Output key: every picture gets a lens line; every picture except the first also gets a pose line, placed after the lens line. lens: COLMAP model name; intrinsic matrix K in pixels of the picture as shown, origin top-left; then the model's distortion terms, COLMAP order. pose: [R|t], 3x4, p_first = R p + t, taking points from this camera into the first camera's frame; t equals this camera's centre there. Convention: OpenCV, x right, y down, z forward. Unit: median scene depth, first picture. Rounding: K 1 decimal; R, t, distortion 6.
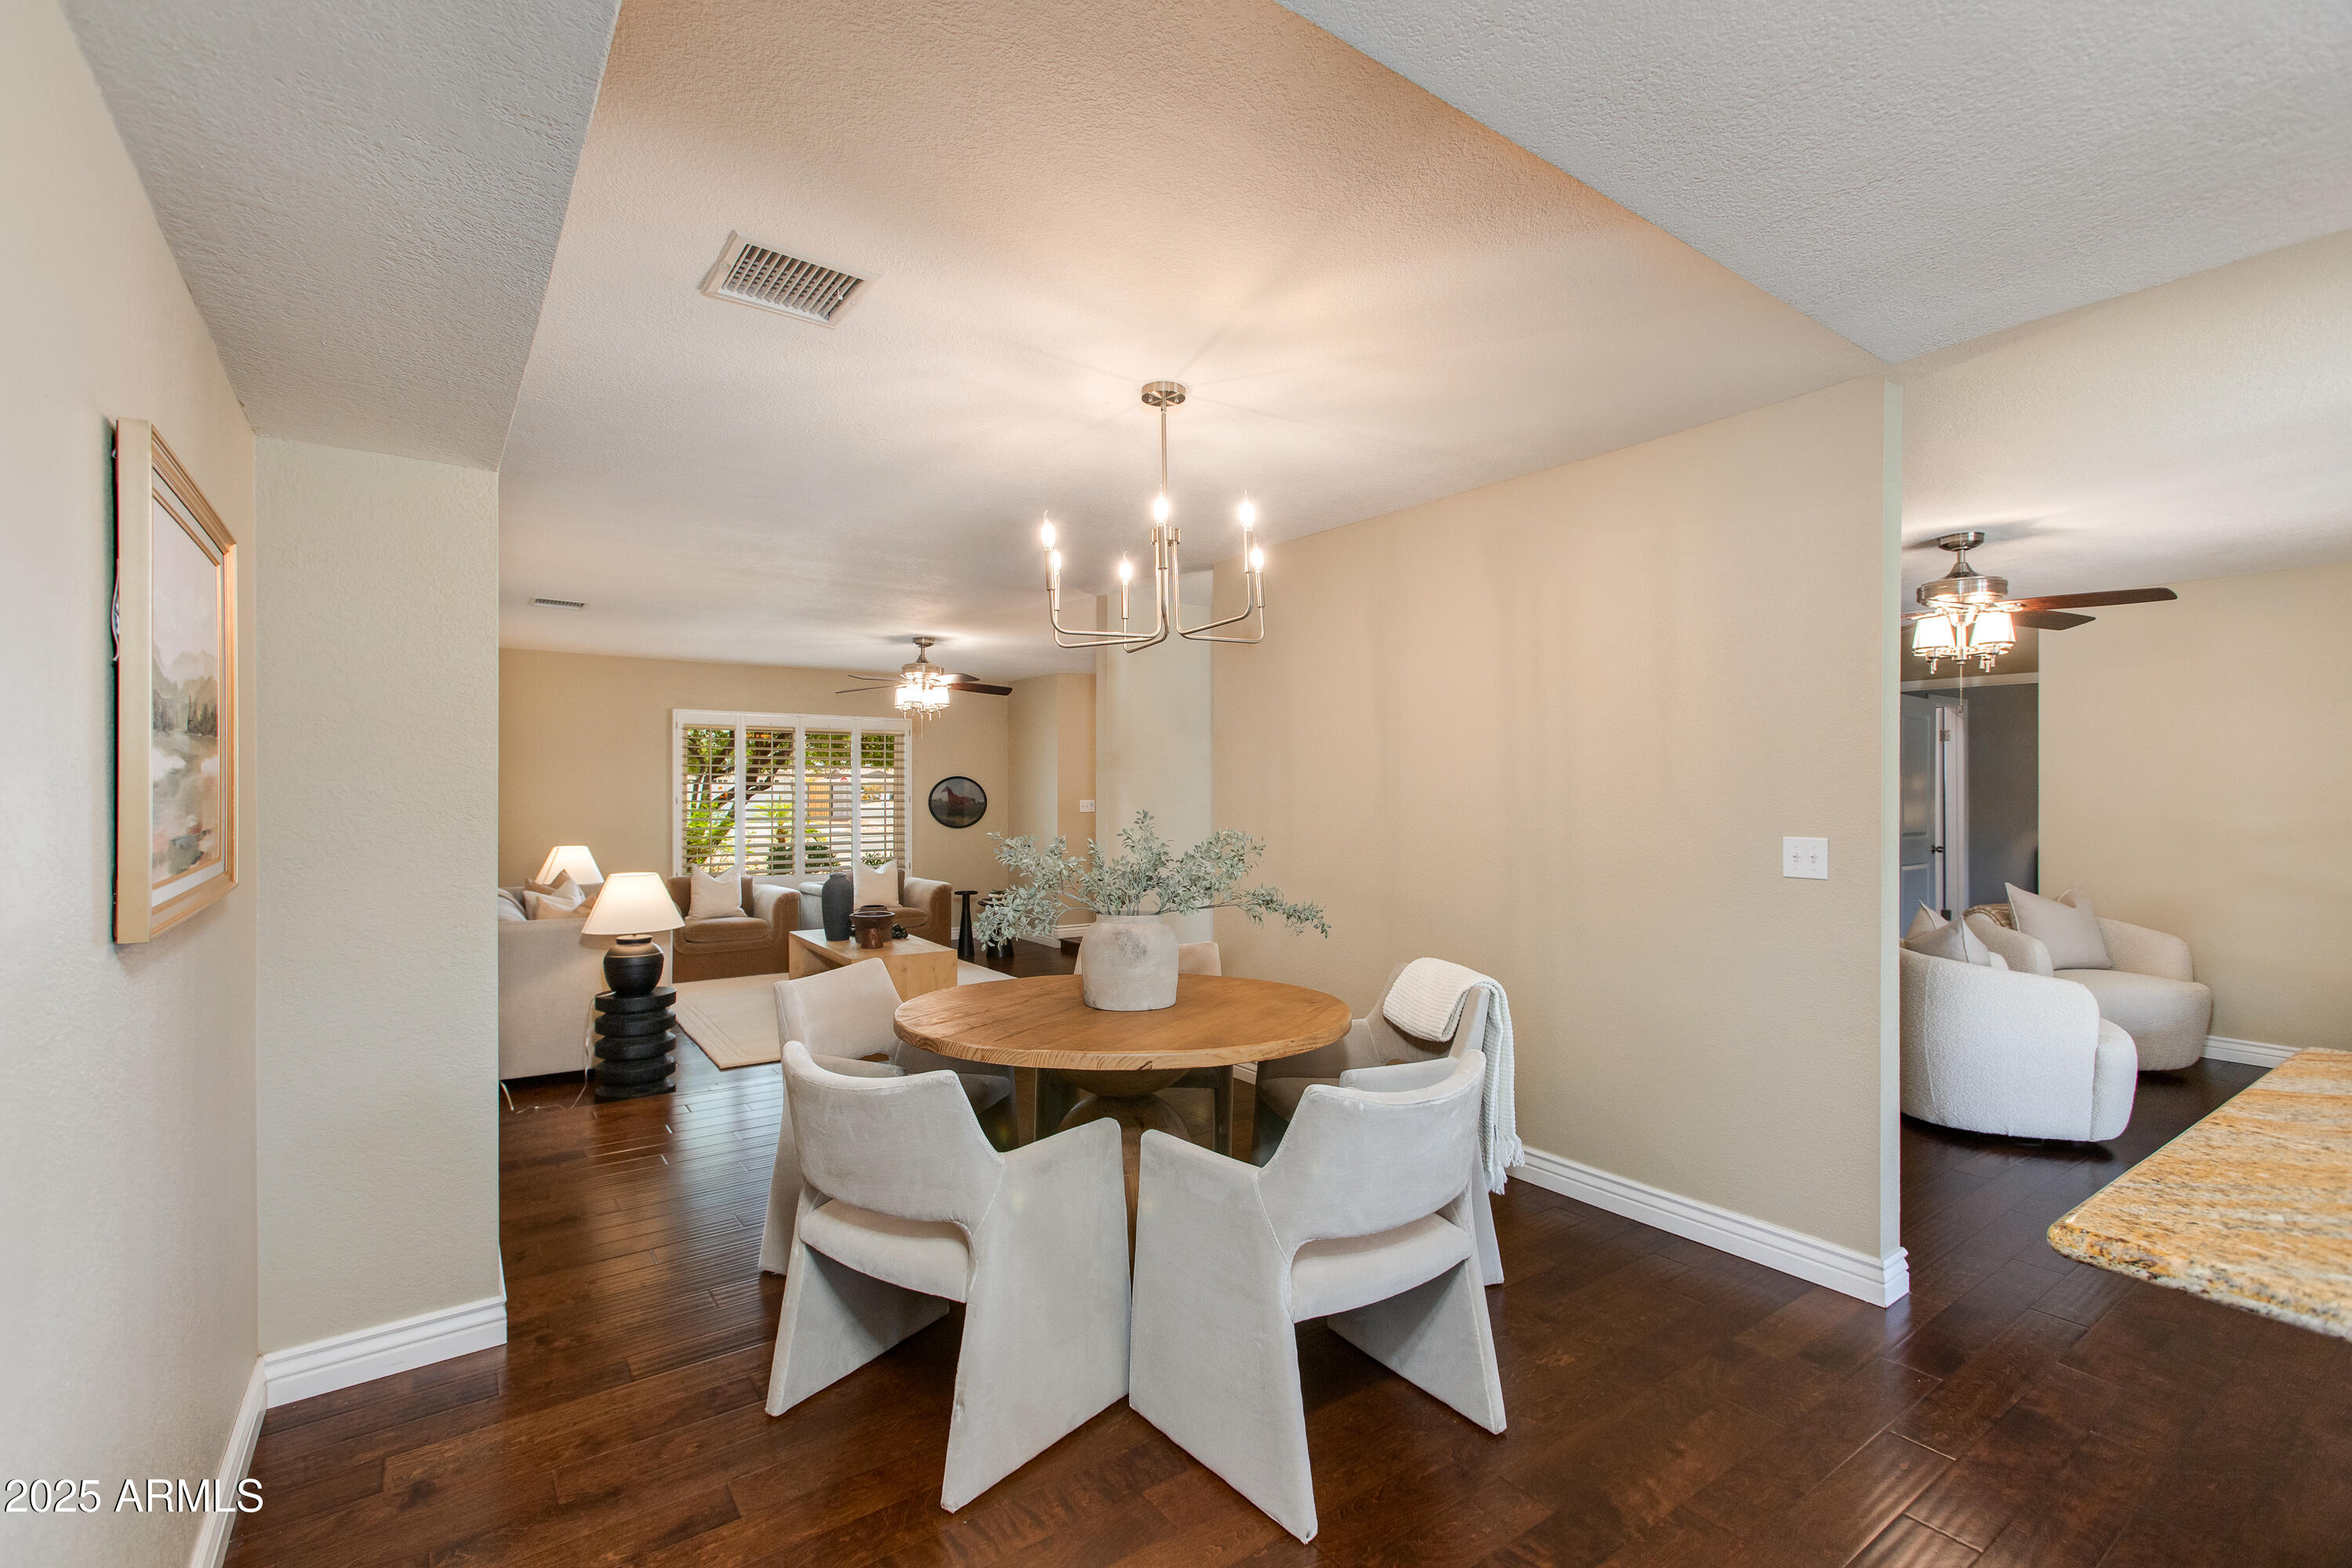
lens RADIAL K [[1047.1, 0, 1145.1], [0, 1047.1, 797.0], [0, 0, 1]] dist [0.015368, 0.000309]
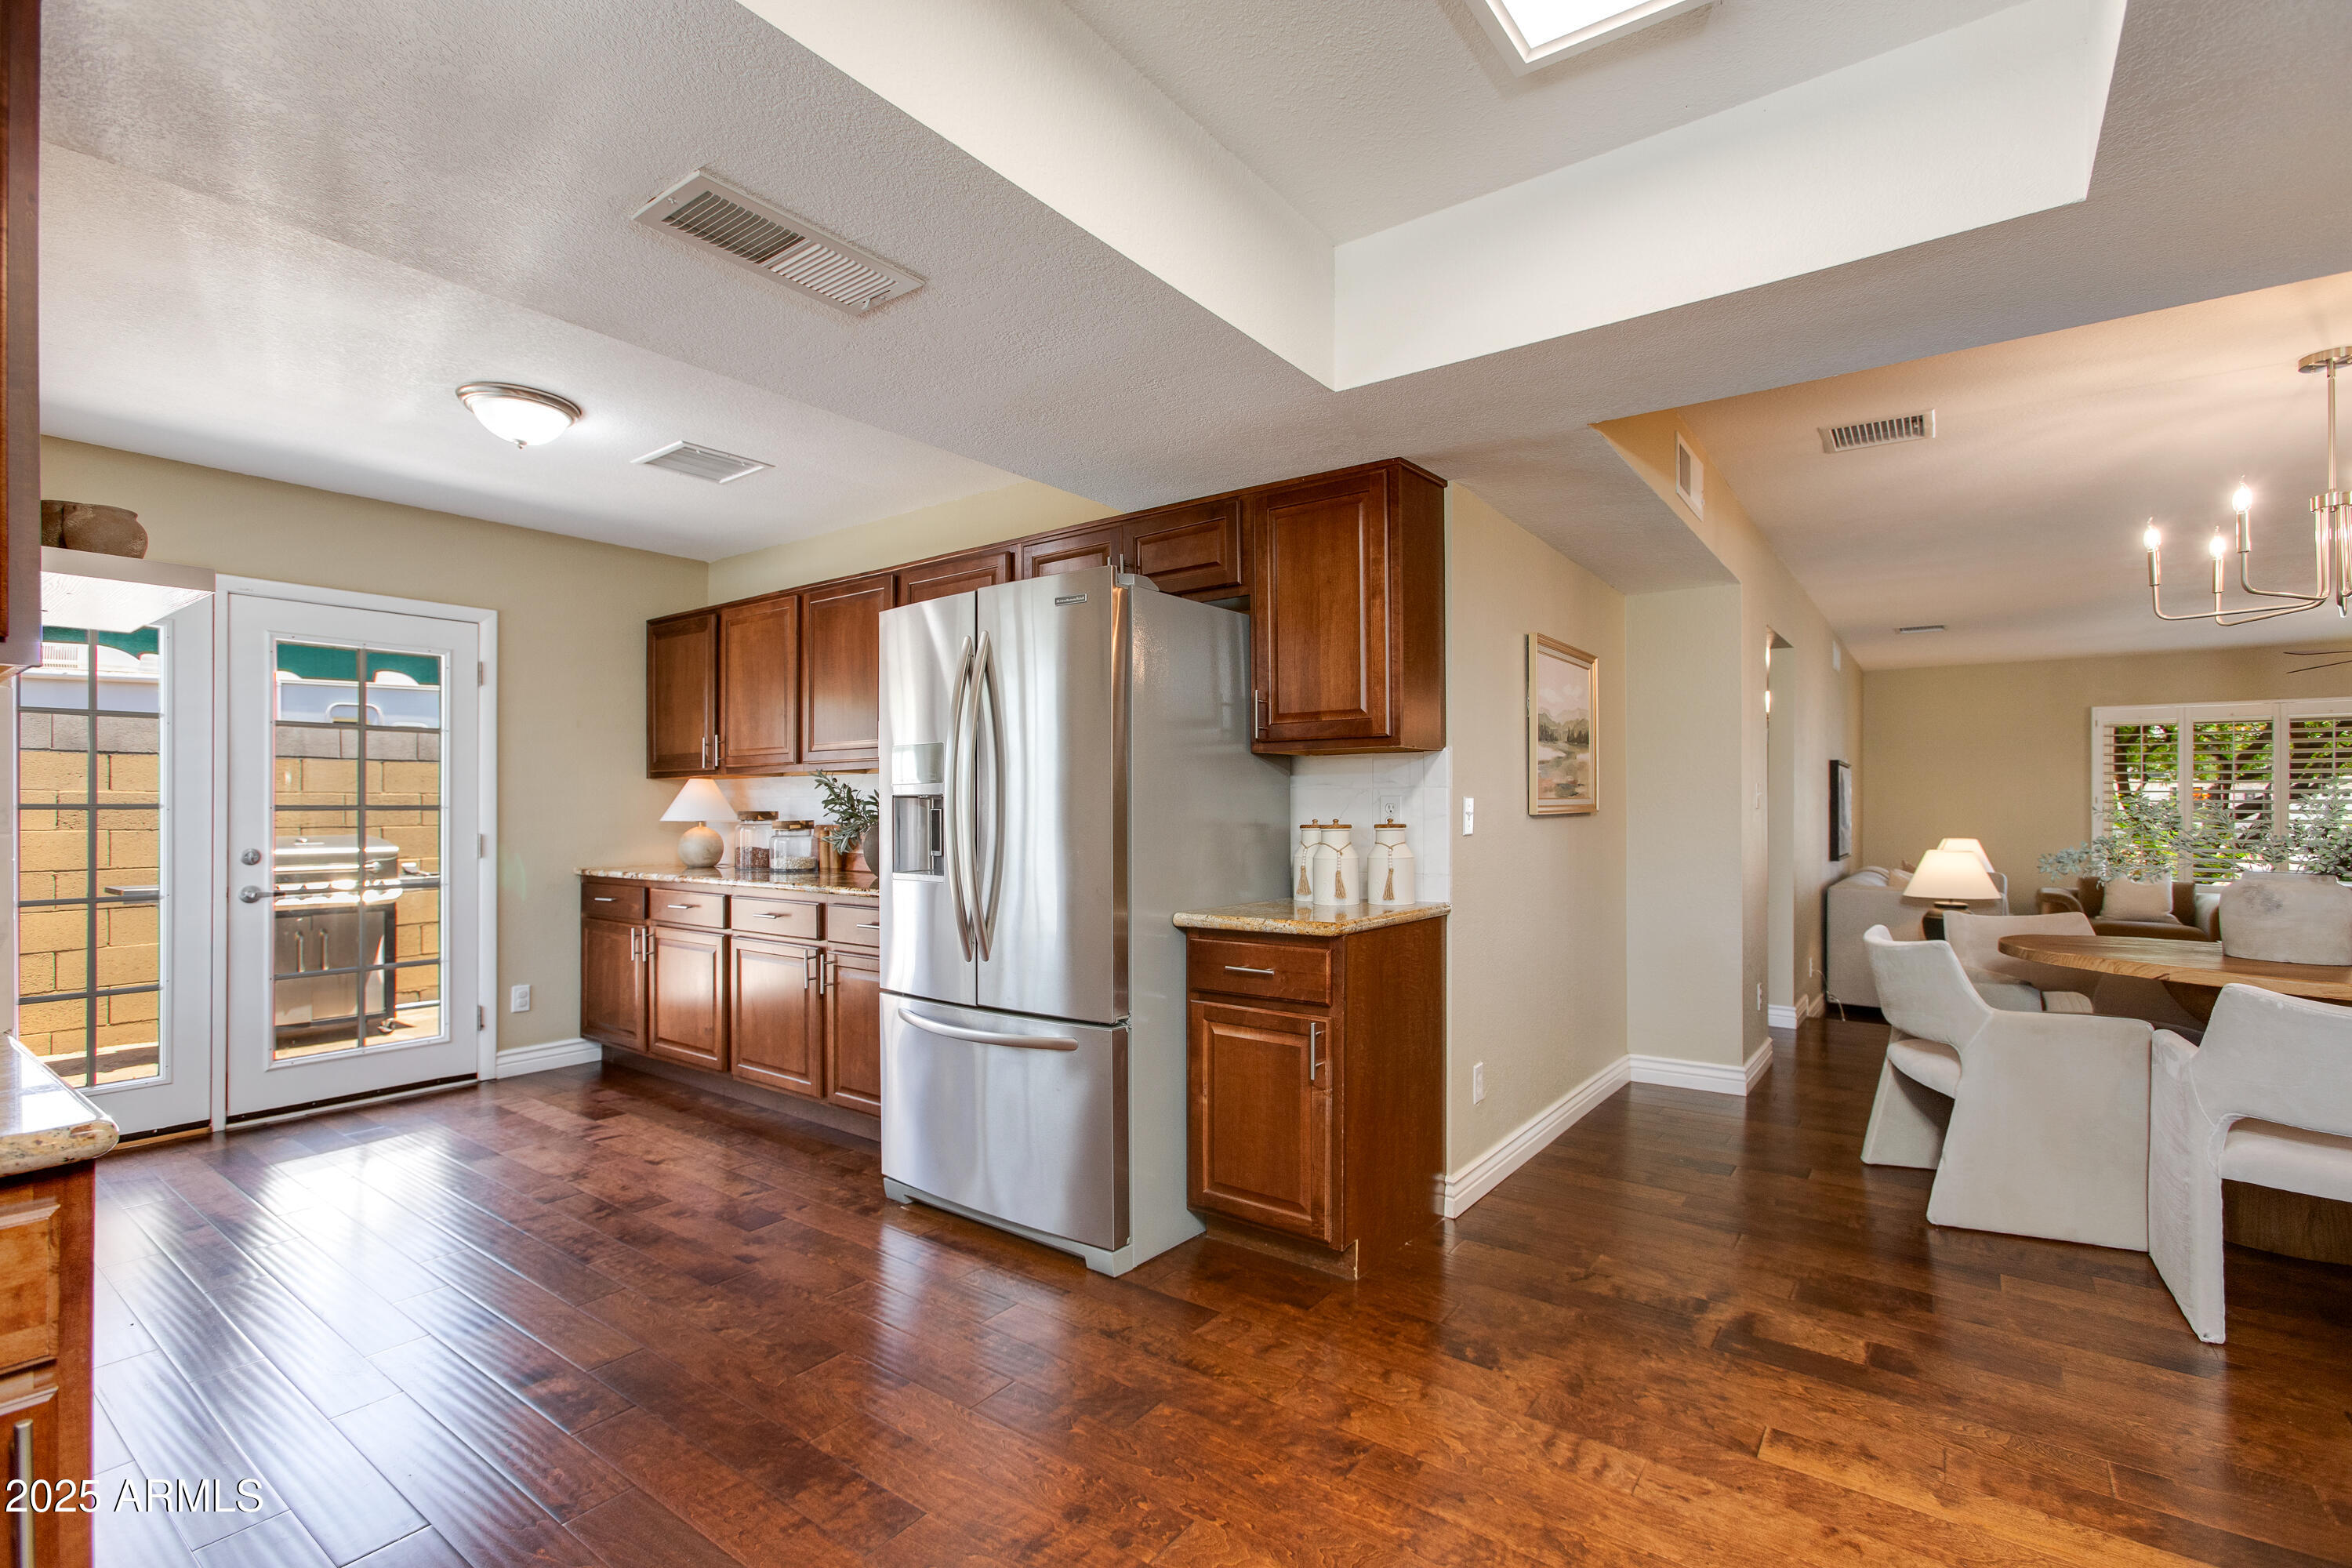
lens RADIAL K [[1047.1, 0, 1145.1], [0, 1047.1, 797.0], [0, 0, 1]] dist [0.015368, 0.000309]
pose [[0.296112, -0.008670, -0.955114, 0.589448], [-0.009590, 0.999881, -0.012049, 0.054444], [0.955105, 0.012727, 0.295994, -0.342648]]
